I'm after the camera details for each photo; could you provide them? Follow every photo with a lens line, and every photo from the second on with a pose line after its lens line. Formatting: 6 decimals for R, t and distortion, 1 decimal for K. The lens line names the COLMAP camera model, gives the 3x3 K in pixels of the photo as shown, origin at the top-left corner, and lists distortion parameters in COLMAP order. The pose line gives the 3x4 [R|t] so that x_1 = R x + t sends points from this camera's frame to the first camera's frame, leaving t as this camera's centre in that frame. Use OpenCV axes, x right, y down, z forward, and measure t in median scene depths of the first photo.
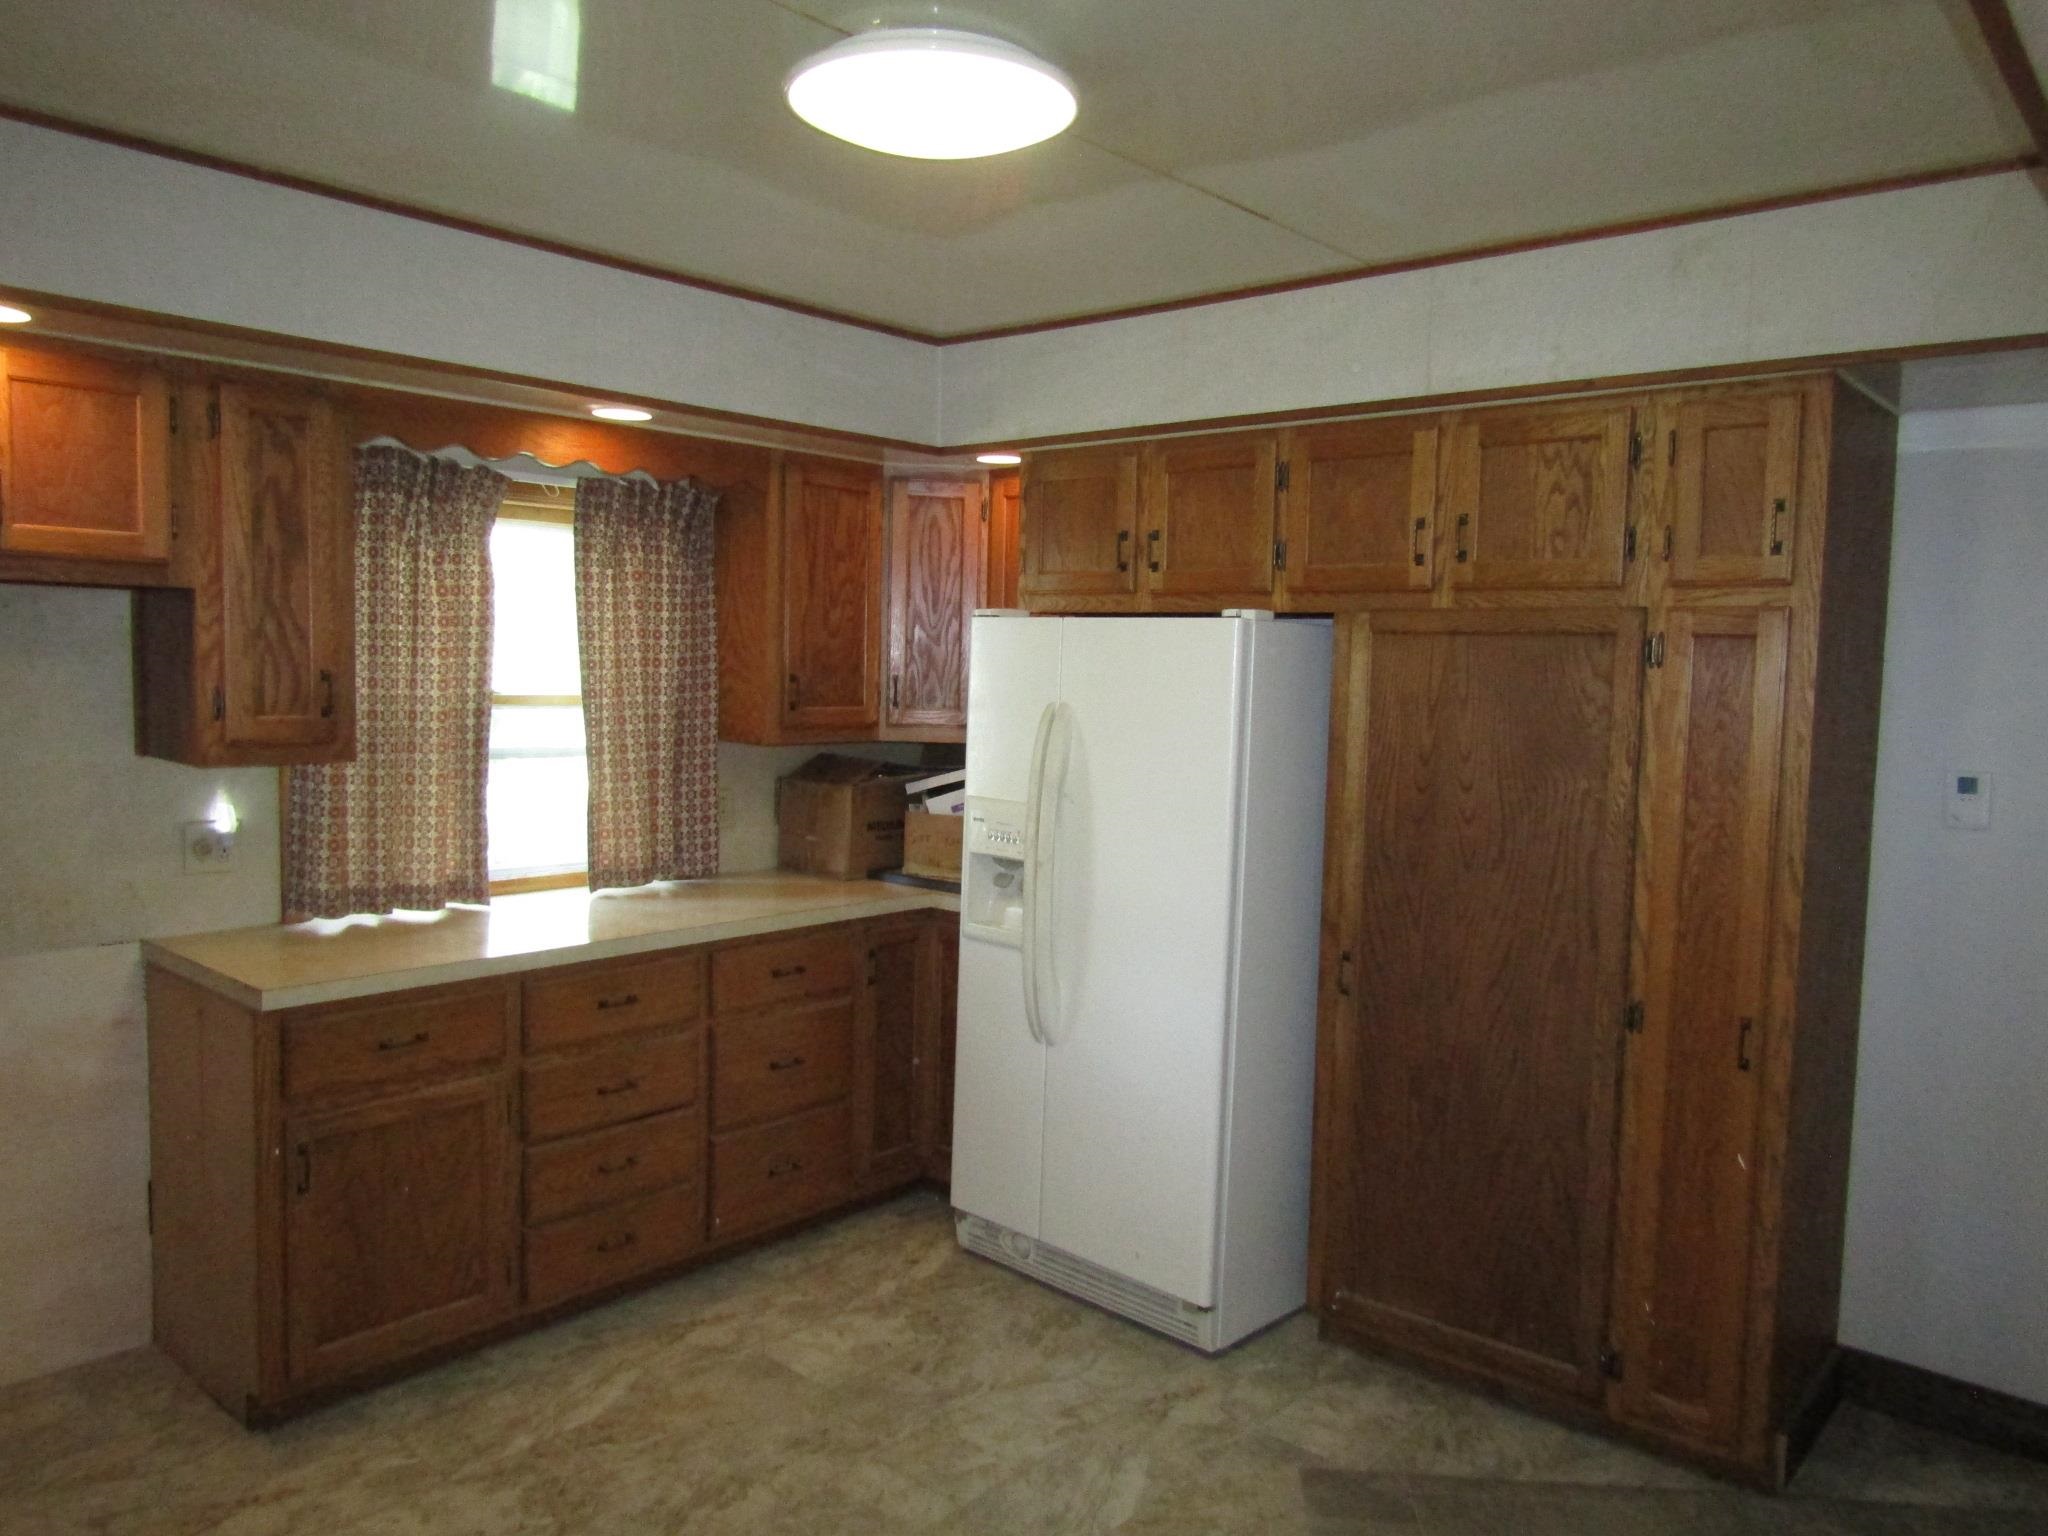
lens RADIAL K [[1459.7, 0, 1035.6], [0, 1459.7, 771.4], [0, 0, 1]] dist [-0.016168, 0.001798]
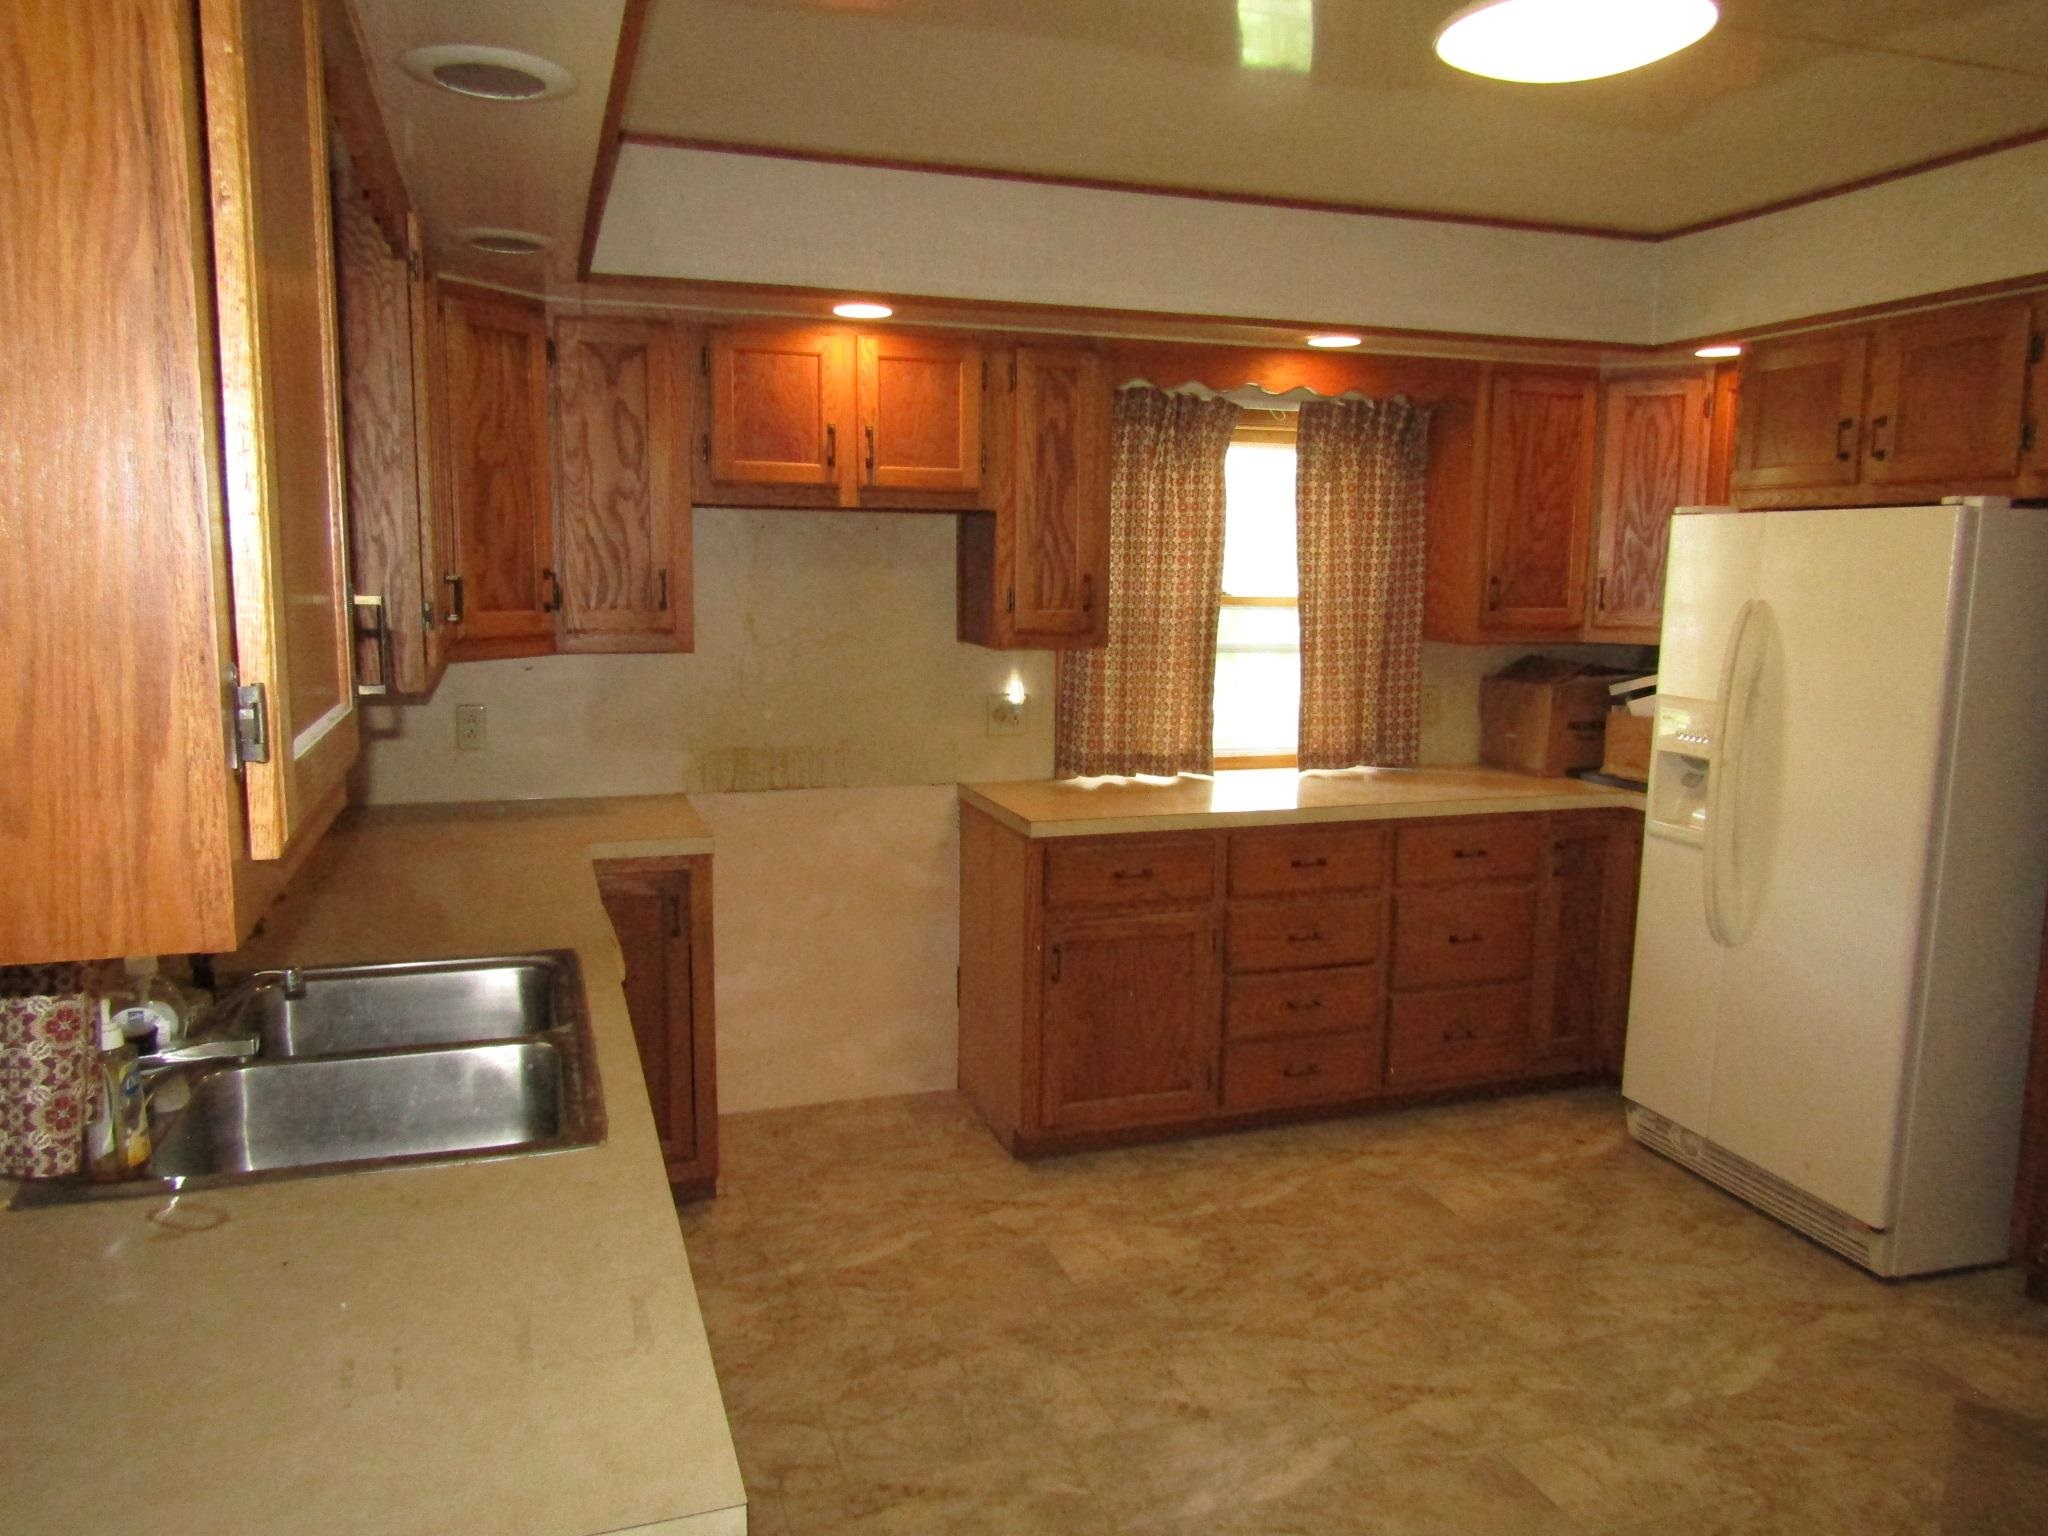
lens RADIAL K [[1467.4, 0, 1021.6], [0, 1467.4, 777.3], [0, 0, 1]] dist [-0.007964, 0.003103]
pose [[0.861447, 0.057084, -0.504630, 0.092650], [-0.027737, 0.997468, 0.065486, 0.020399], [0.507090, -0.042416, 0.860849, -0.101457]]
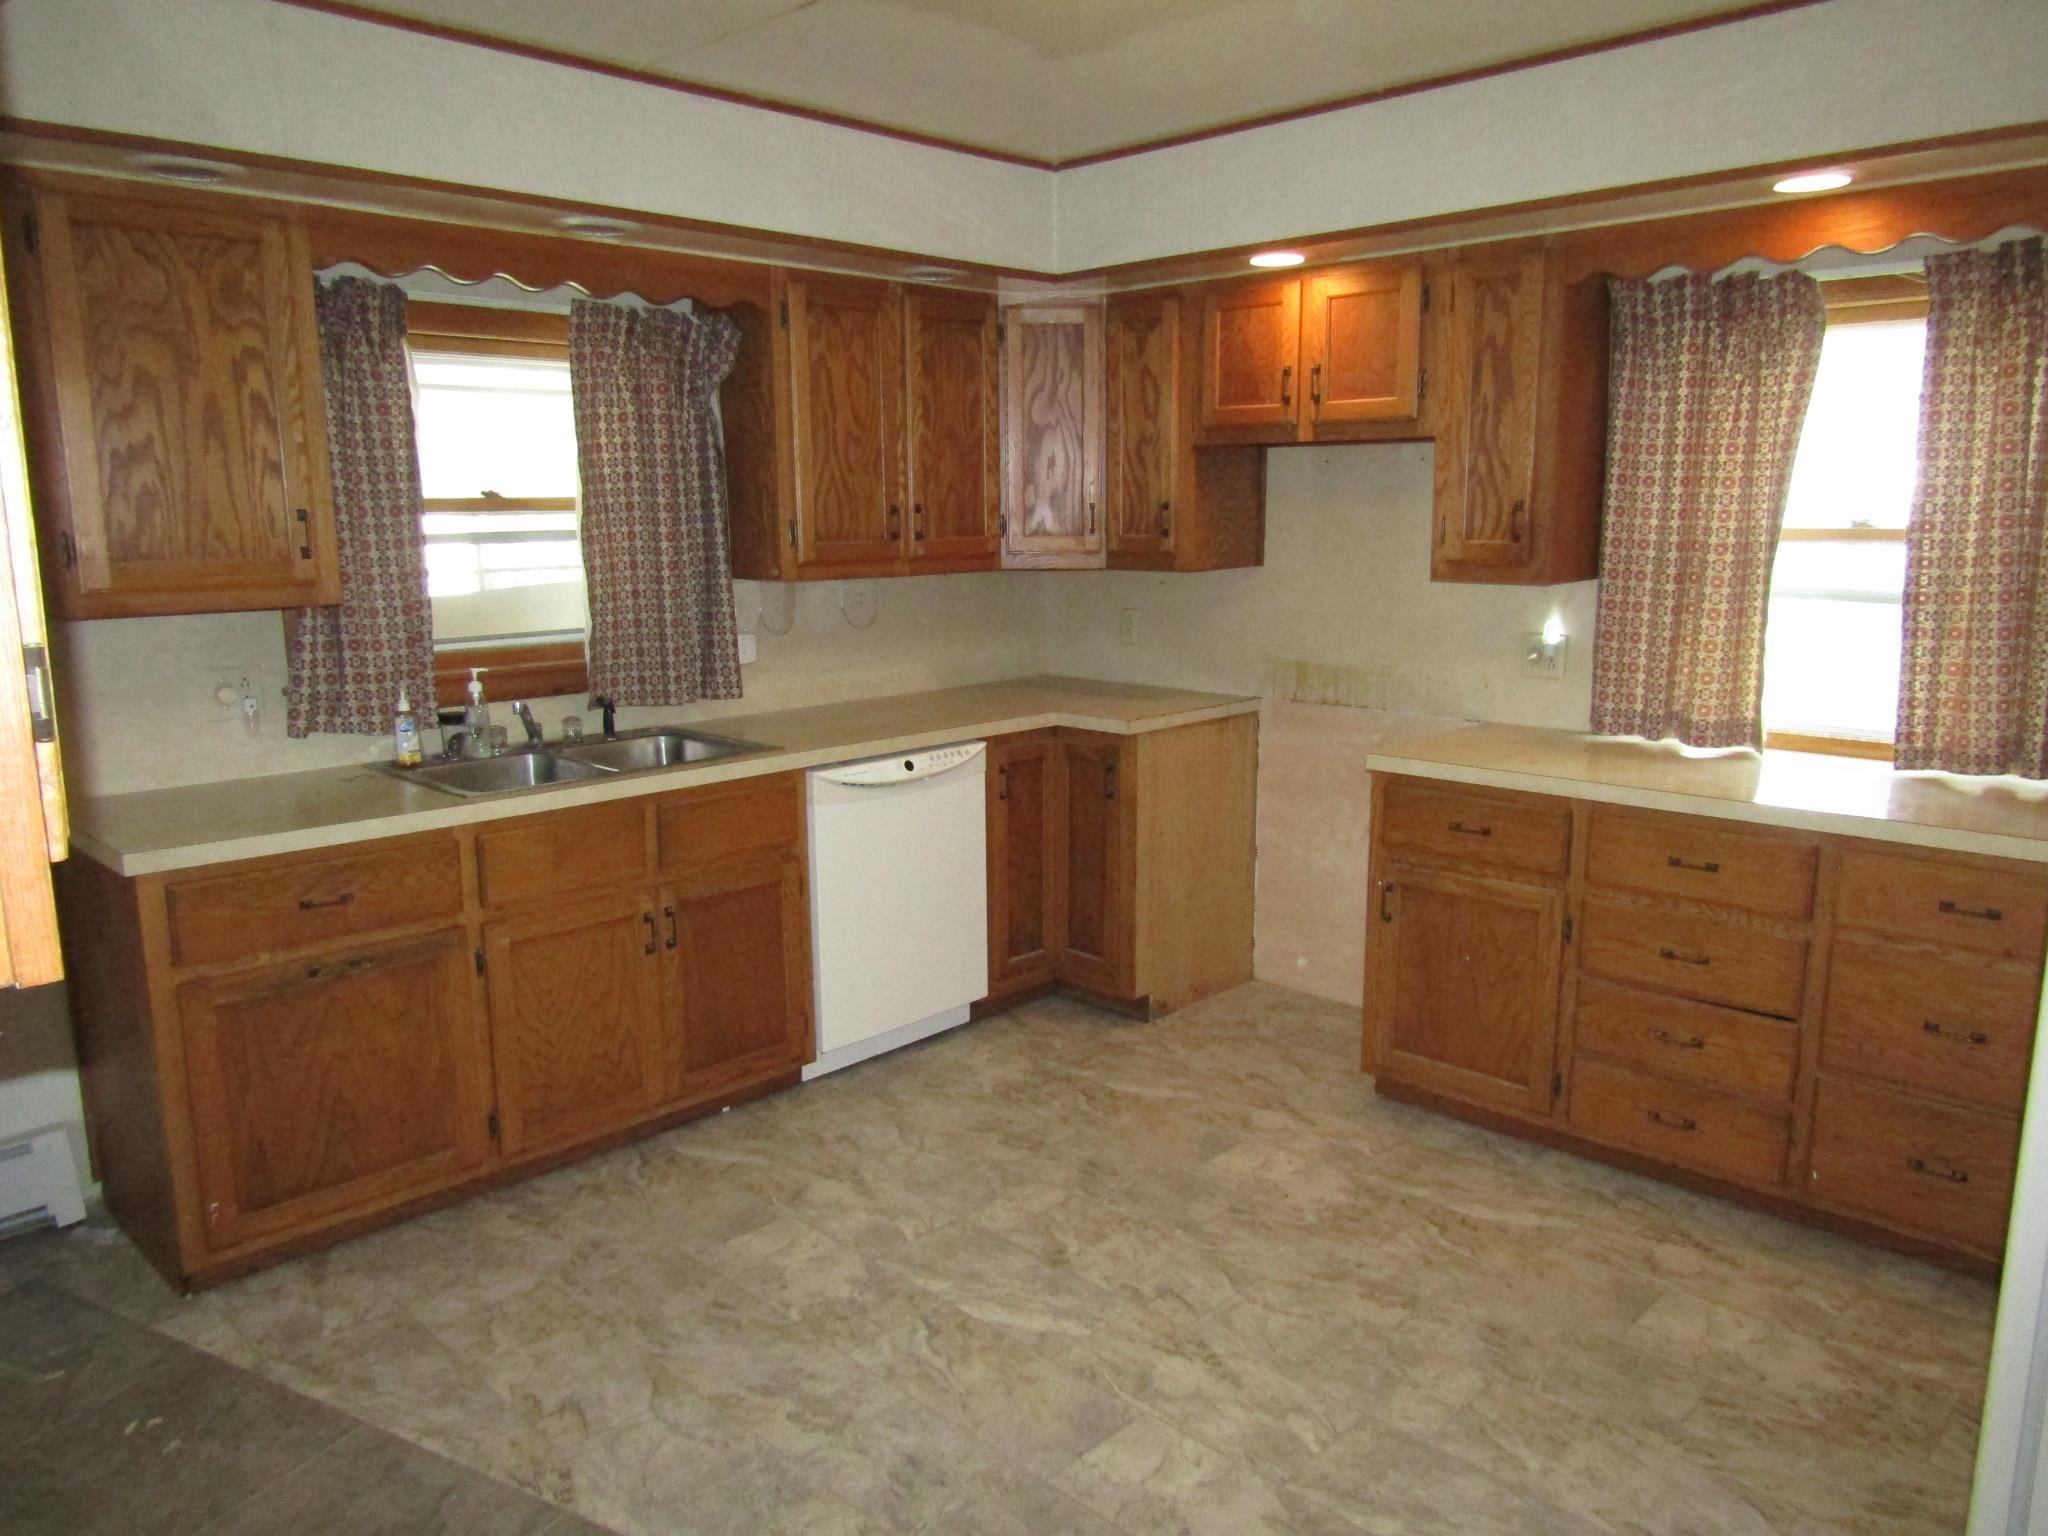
lens RADIAL K [[1467.4, 0, 1021.6], [0, 1467.4, 777.3], [0, 0, 1]] dist [-0.007964, 0.003103]
pose [[-0.071658, 0.160790, -0.984384, 0.605441], [-0.070552, 0.983632, 0.165803, -0.017052], [0.994931, 0.081331, -0.059141, 0.604508]]
